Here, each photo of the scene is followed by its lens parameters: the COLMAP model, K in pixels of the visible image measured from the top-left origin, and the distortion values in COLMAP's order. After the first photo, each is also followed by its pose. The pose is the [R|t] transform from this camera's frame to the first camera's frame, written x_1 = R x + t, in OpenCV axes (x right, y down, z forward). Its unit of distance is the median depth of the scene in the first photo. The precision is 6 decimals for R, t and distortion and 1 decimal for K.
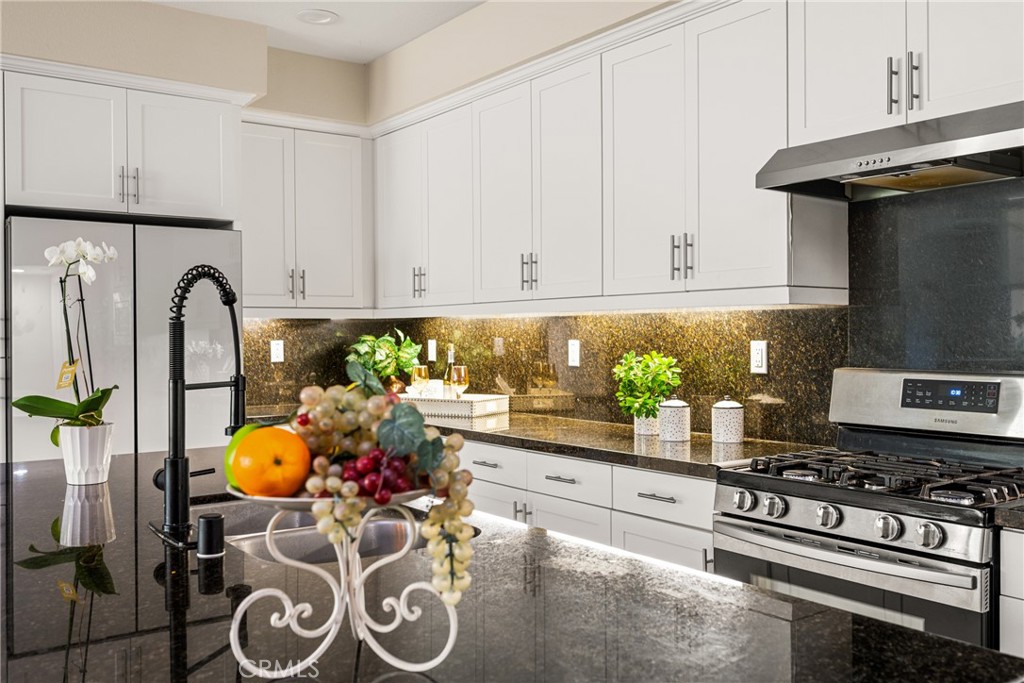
lens RADIAL K [[914.6, 0, 512.0], [0, 914.6, 341.5], [0, 0, 1]] dist [-0.023358, -0.004606]
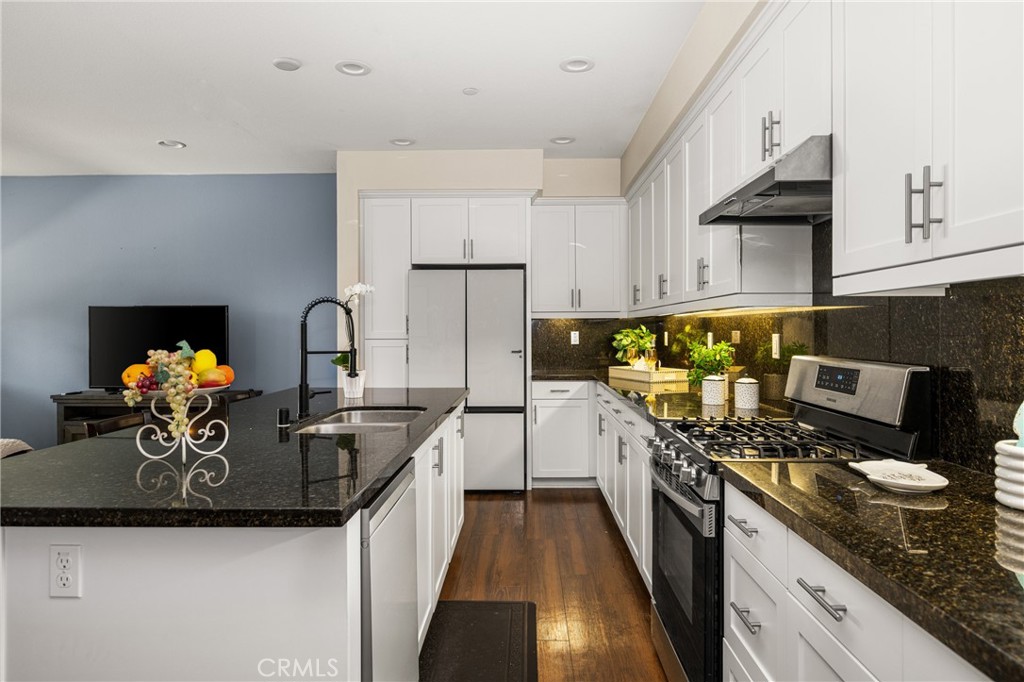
lens RADIAL K [[603.5, 0, 512.0], [0, 603.5, 341.0], [0, 0, 1]] dist [-0.002557, -0.000296]
pose [[0.795989, 0.014705, -0.605132, 0.499114], [-0.005337, 0.999837, 0.017276, -0.003522], [0.605287, -0.010522, 0.795938, 0.069555]]
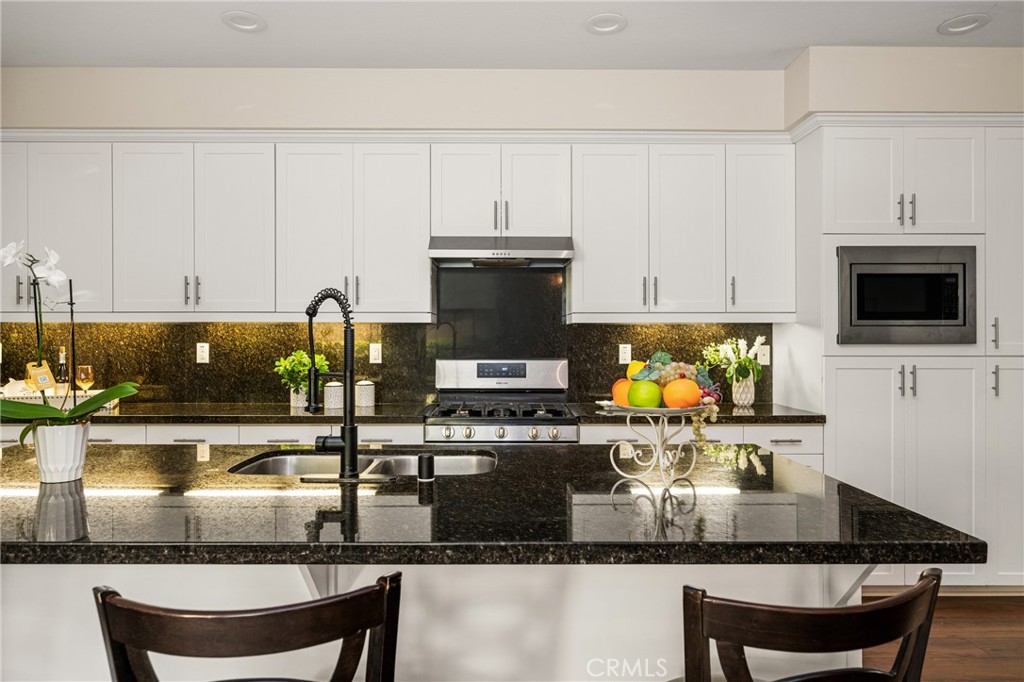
lens RADIAL K [[650.1, 0, 512.0], [0, 650.1, 341.0], [0, 0, 1]] dist [-0.000868, -0.000013]
pose [[0.580388, 0.004248, 0.814329, -0.555891], [0.000200, 0.999986, -0.005359, 0.000621], [-0.814340, 0.003273, 0.580379, 0.108341]]
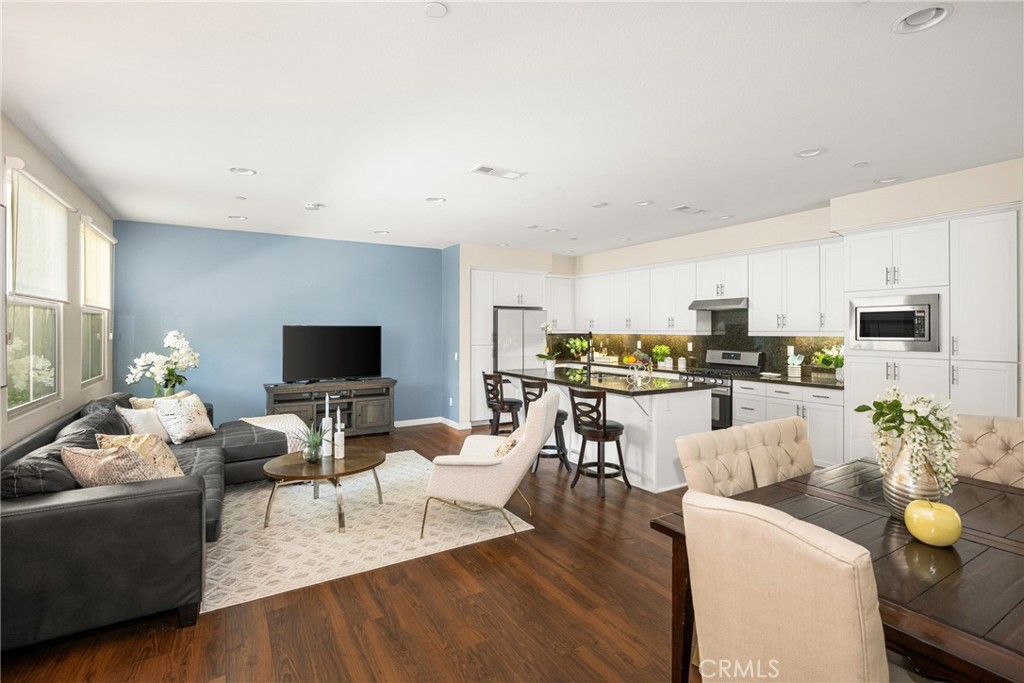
lens RADIAL K [[492.0, 0, 533.9], [0, 492.0, 344.8], [0, 0, 1]] dist [0.001535, 0.000256]
pose [[0.998113, 0.008137, -0.060859, -0.290804], [-0.006535, 0.999628, 0.026484, -0.045991], [0.061052, -0.026036, 0.997795, -1.228539]]
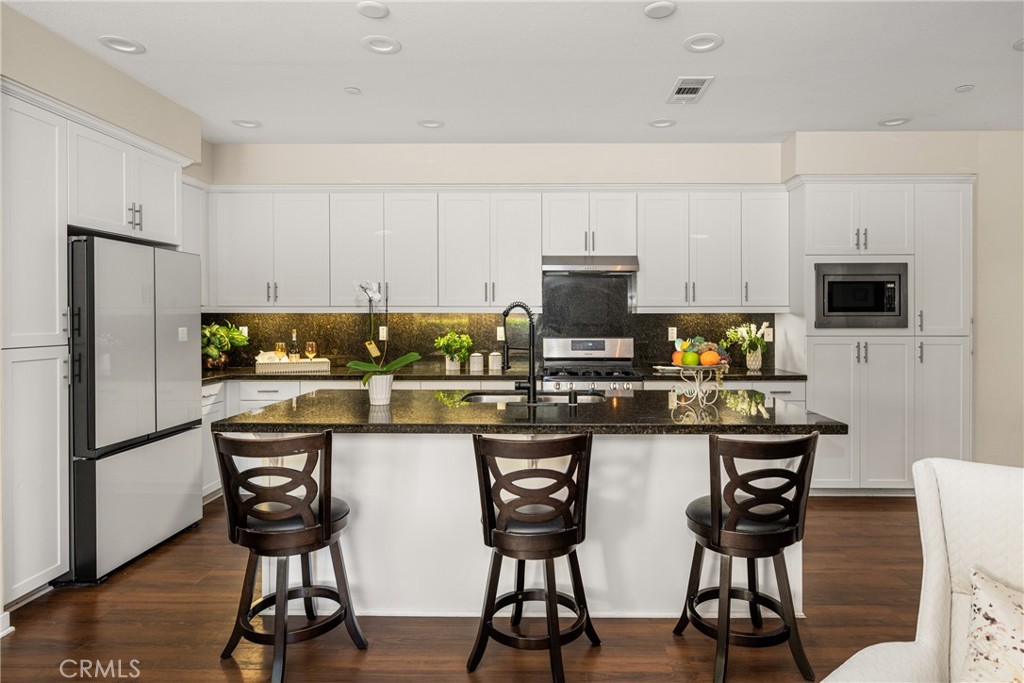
lens RADIAL K [[590.0, 0, 548.4], [0, 590.0, 318.5], [0, 0, 1]] dist [0.000109, -0.000611]
pose [[0.595332, 0.001684, 0.803478, -0.923634], [0.001040, 0.999995, -0.002866, -0.018886], [-0.803479, 0.002542, 0.595328, -0.038339]]
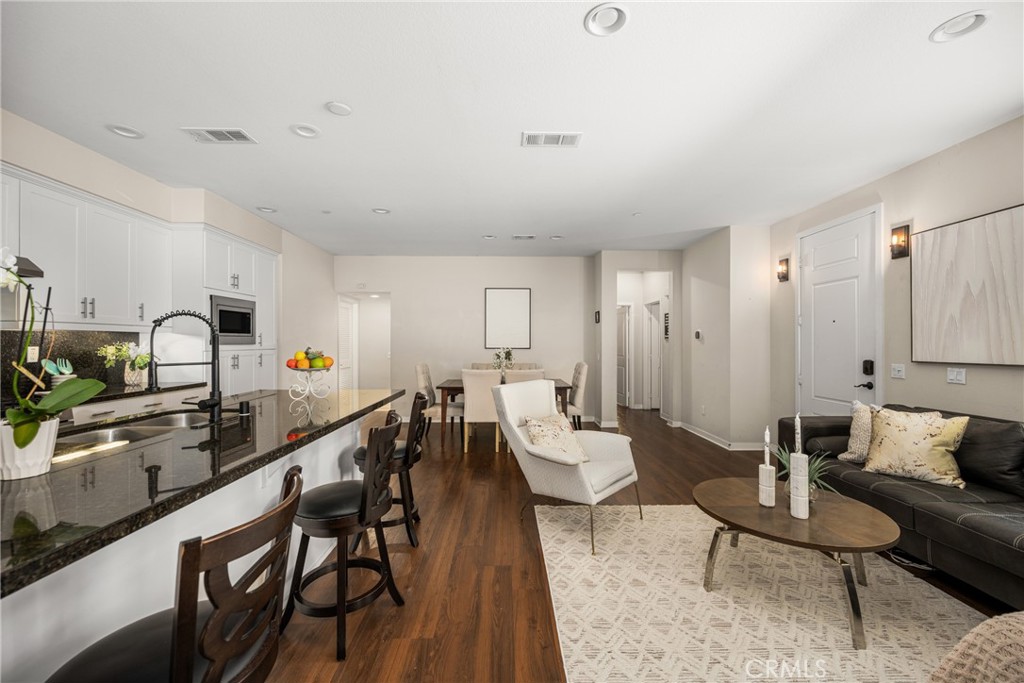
lens RADIAL K [[405.5, 0, 512.0], [0, 405.5, 341.5], [0, 0, 1]] dist [0.022603, 0.000003]
pose [[-0.816972, 0.007201, 0.576632, -0.897295], [0.010941, 0.999936, 0.003014, -0.004581], [-0.576573, 0.008771, -0.816998, 0.765851]]
